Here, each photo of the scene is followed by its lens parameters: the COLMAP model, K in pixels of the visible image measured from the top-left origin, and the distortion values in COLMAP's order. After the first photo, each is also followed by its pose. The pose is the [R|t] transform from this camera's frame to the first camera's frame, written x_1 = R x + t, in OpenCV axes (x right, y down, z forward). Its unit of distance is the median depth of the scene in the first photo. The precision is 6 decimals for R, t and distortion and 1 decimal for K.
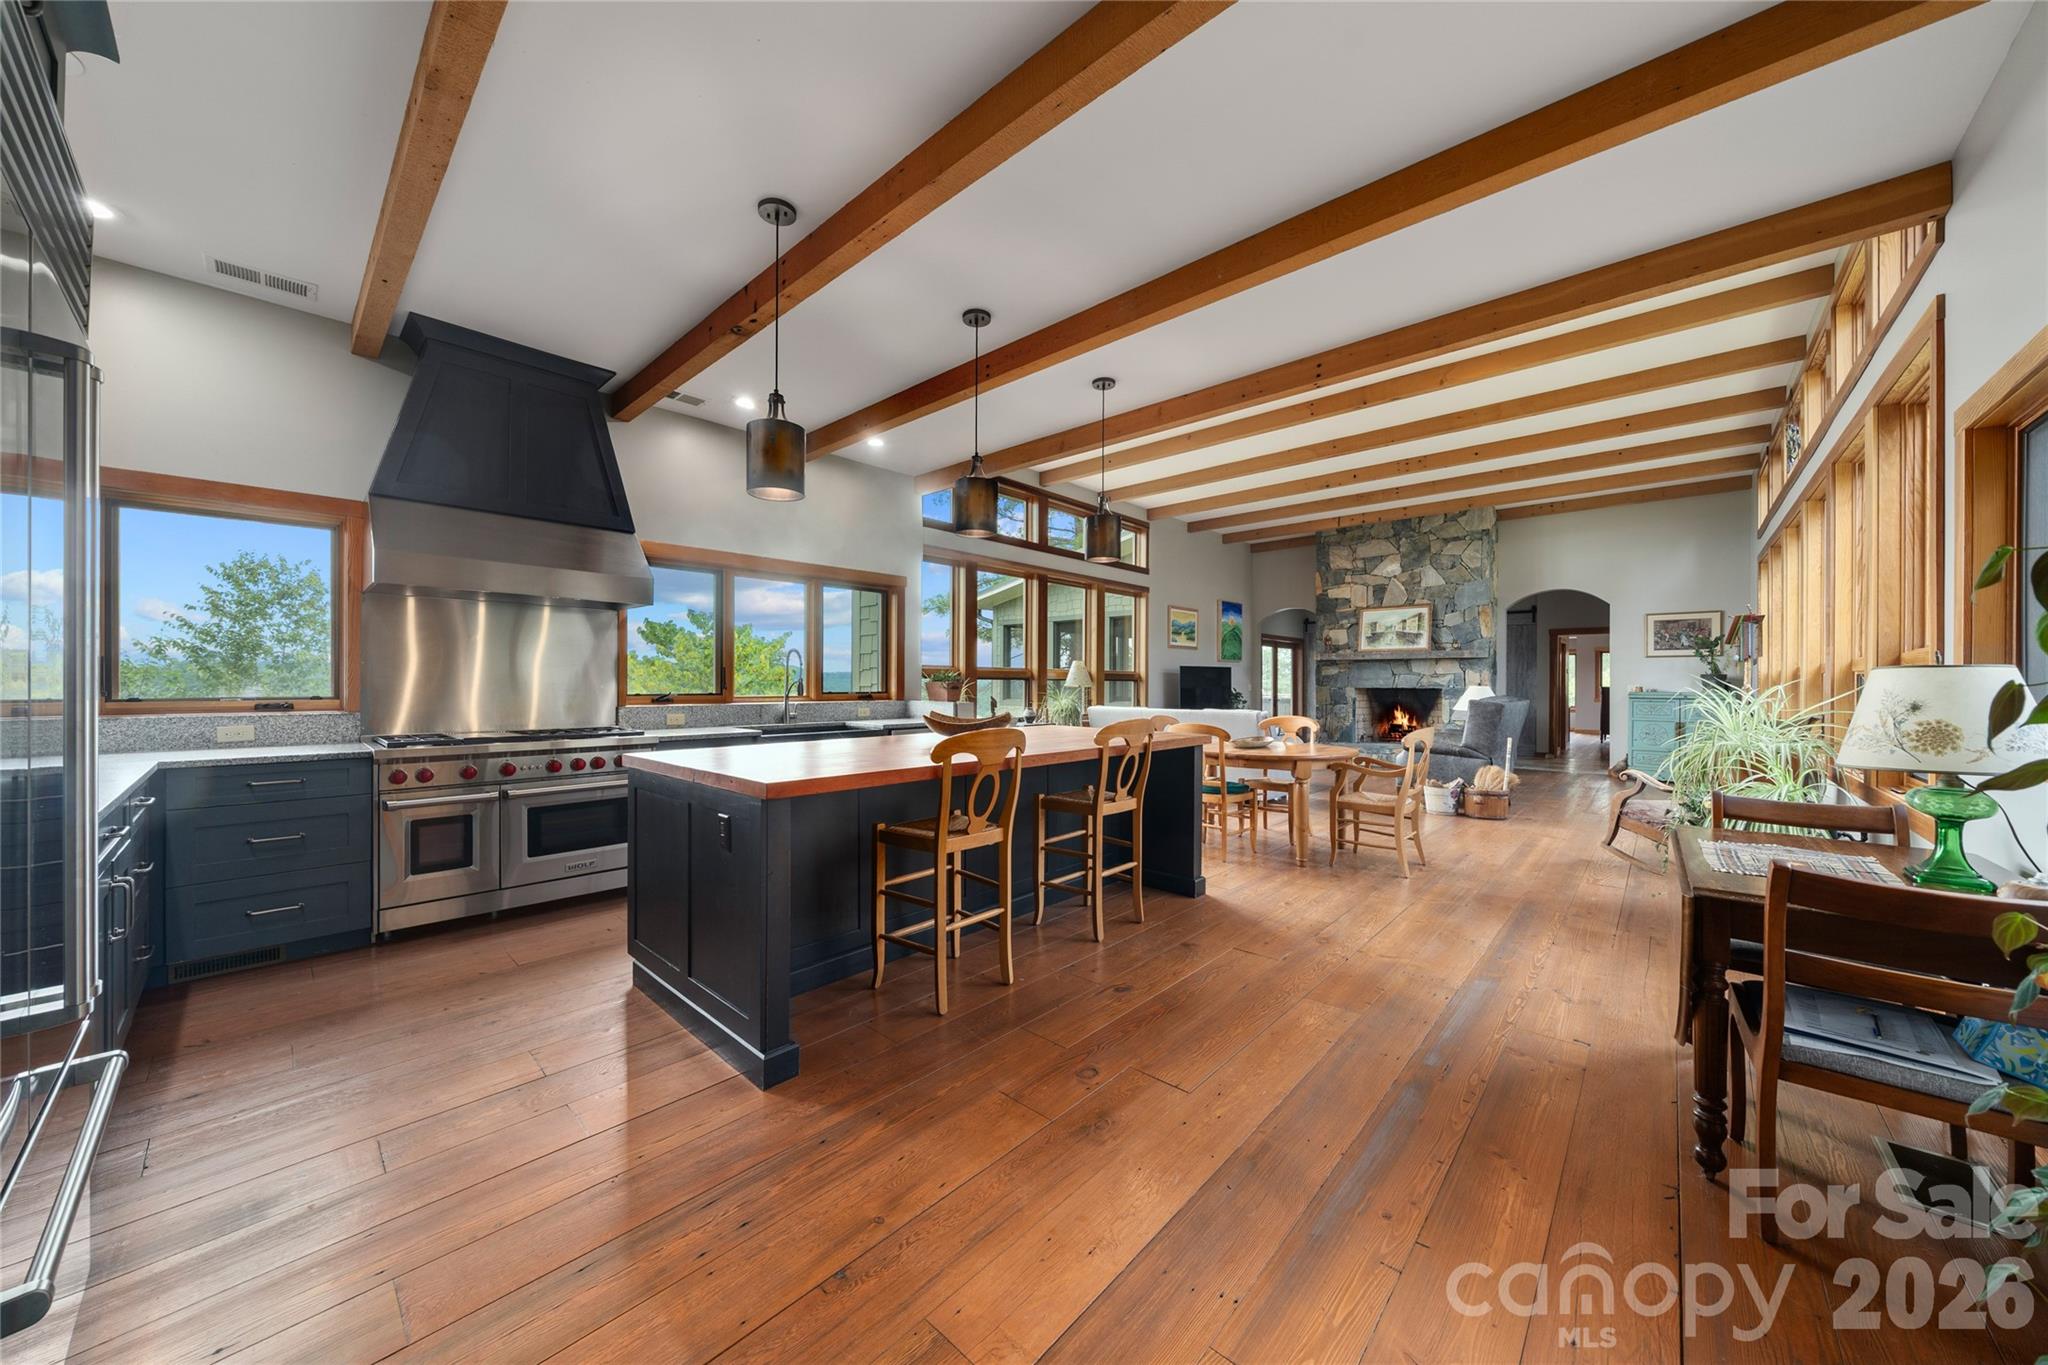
lens RADIAL K [[703.5, 0, 1022.0], [0, 703.5, 683.8], [0, 0, 1]] dist [-0.007376, -0.000013]
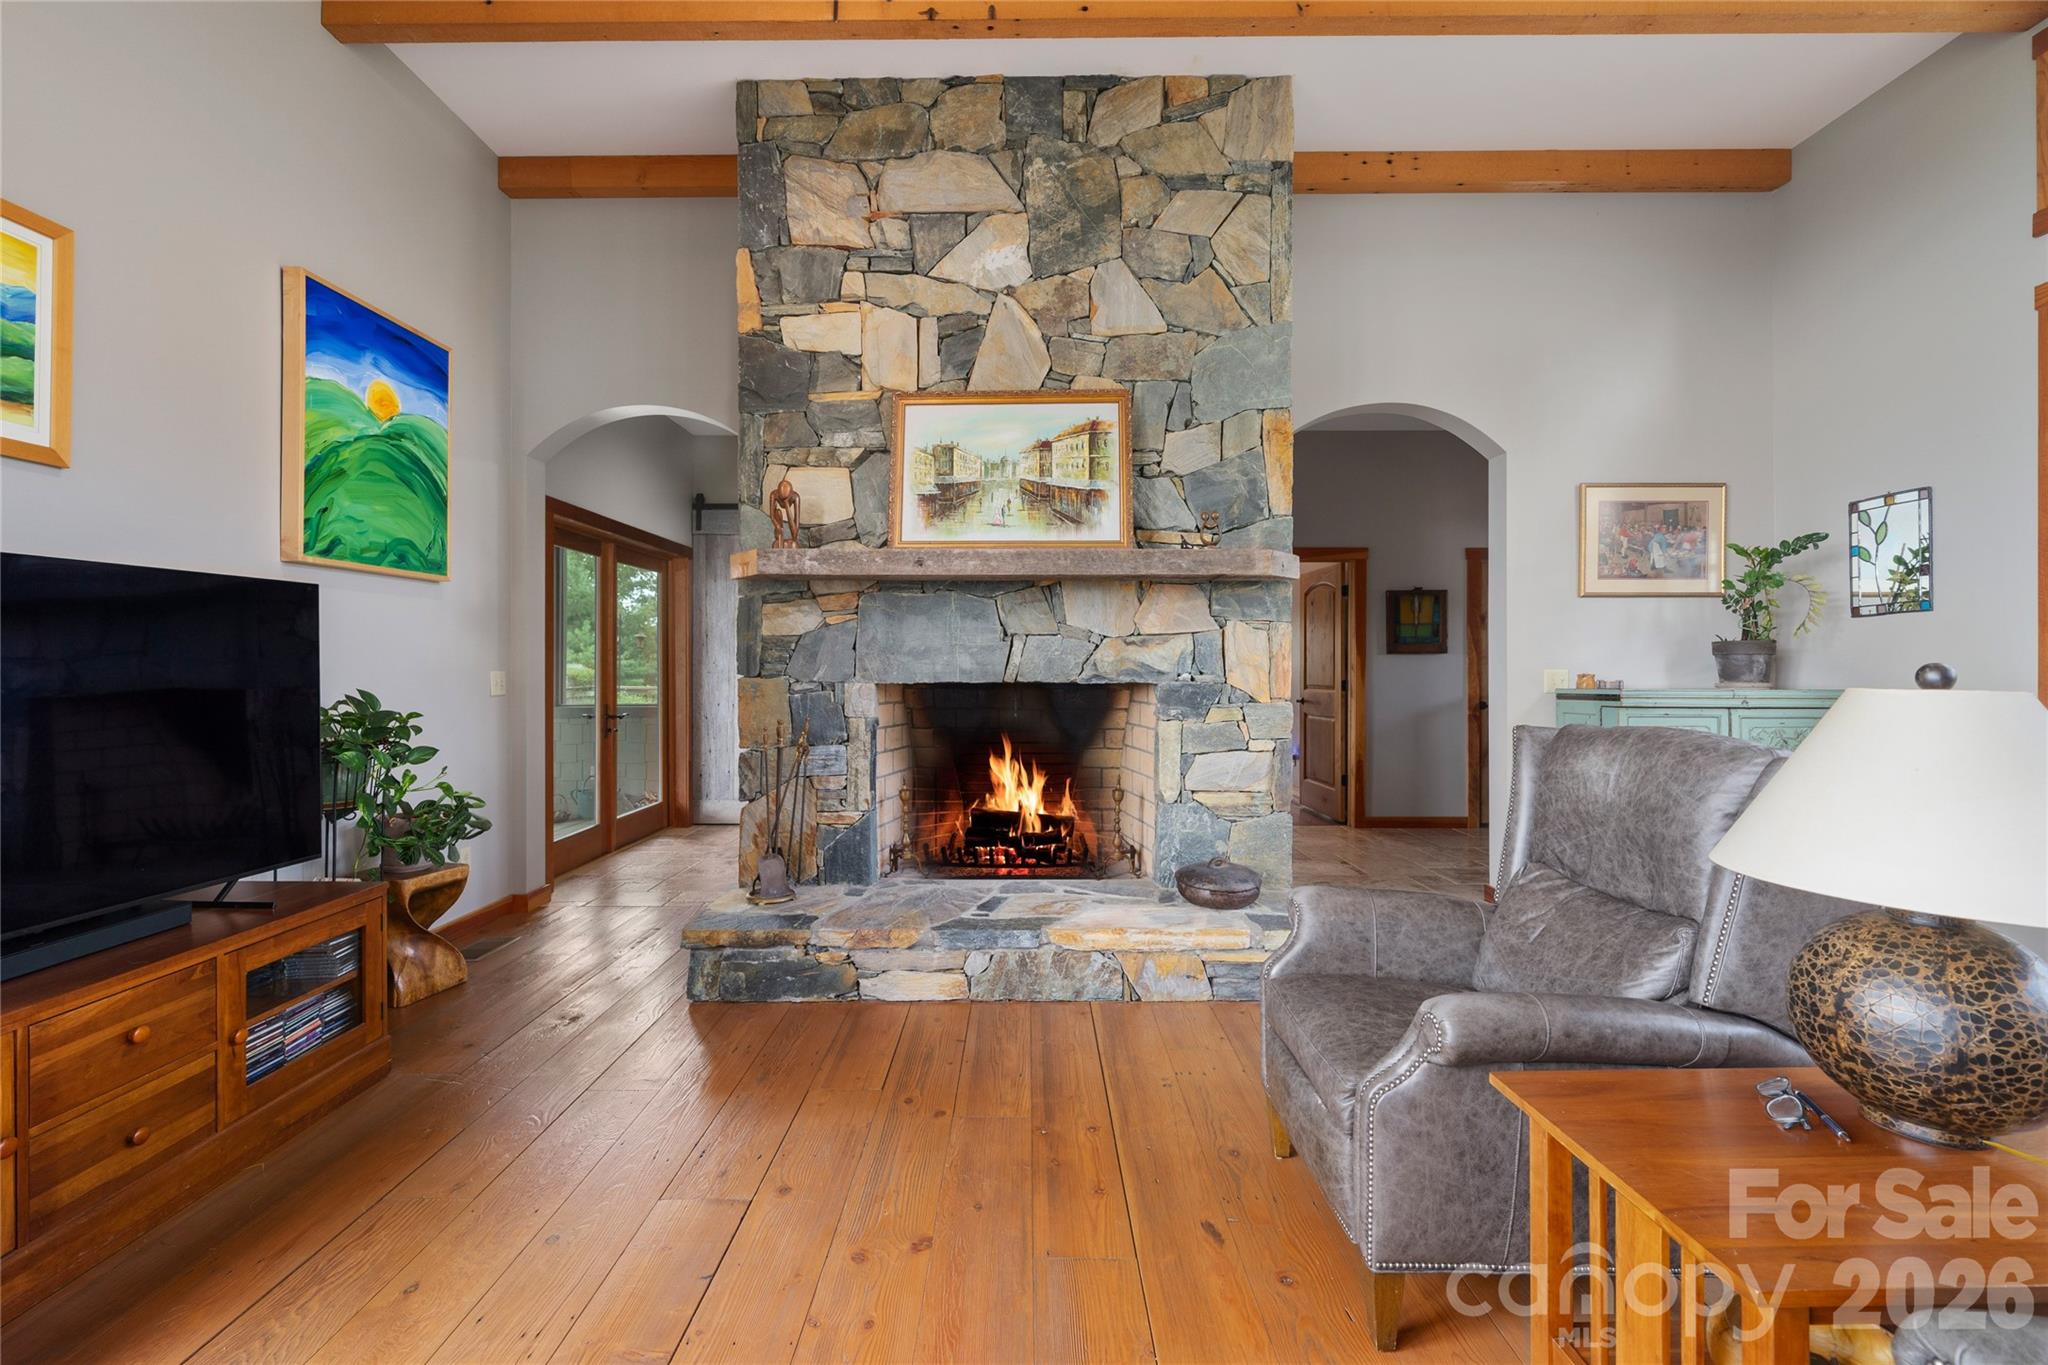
lens RADIAL K [[879.5, 0, 1015.5], [0, 879.5, 663.9], [0, 0, 1]] dist [0.000492, -0.000012]
pose [[0.739652, -0.000527, 0.672990, 0.292598], [0.002503, 0.999995, -0.001969, -0.000710], [-0.672985, 0.003141, 0.739649, 0.734561]]
